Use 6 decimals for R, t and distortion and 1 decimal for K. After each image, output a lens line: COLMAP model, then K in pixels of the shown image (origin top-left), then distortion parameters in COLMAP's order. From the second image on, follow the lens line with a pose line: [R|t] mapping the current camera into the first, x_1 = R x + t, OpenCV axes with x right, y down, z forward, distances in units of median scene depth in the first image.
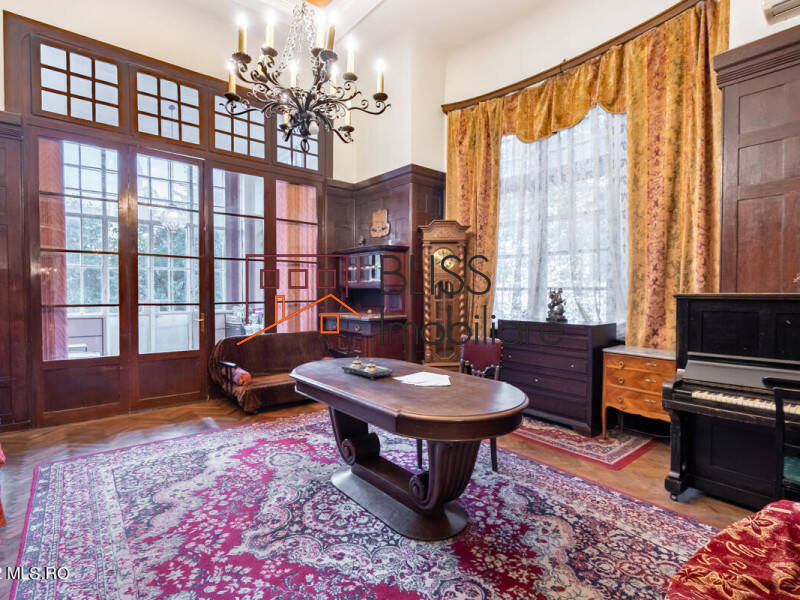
lens RADIAL K [[407.9, 0, 401.8], [0, 407.9, 303.5], [0, 0, 1]] dist [-0.004075, 0.000234]
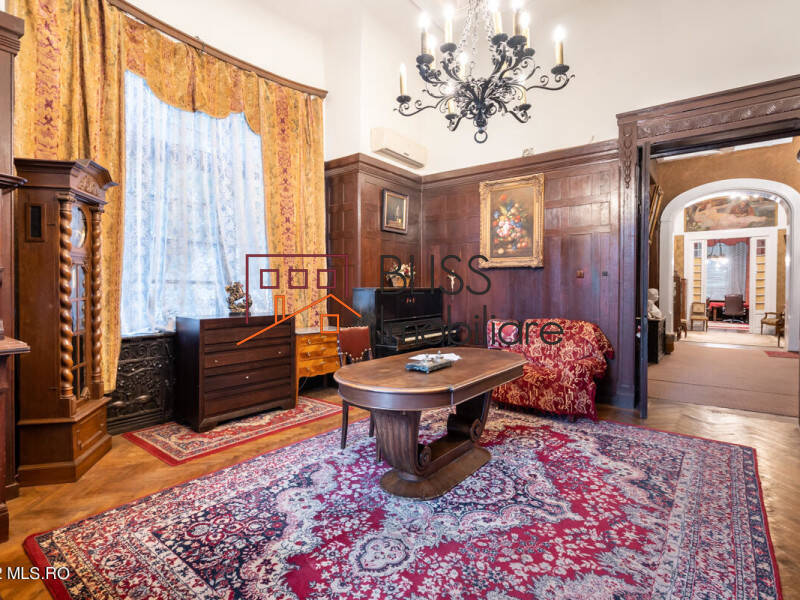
lens RADIAL K [[407.9, 0, 404.7], [0, 407.9, 292.3], [0, 0, 1]] dist [-0.004075, 0.000234]
pose [[-0.224523, -0.011307, 0.974403, -1.286408], [0.021165, 0.999640, 0.016476, -0.038935], [-0.974239, 0.024322, -0.224203, 1.572534]]
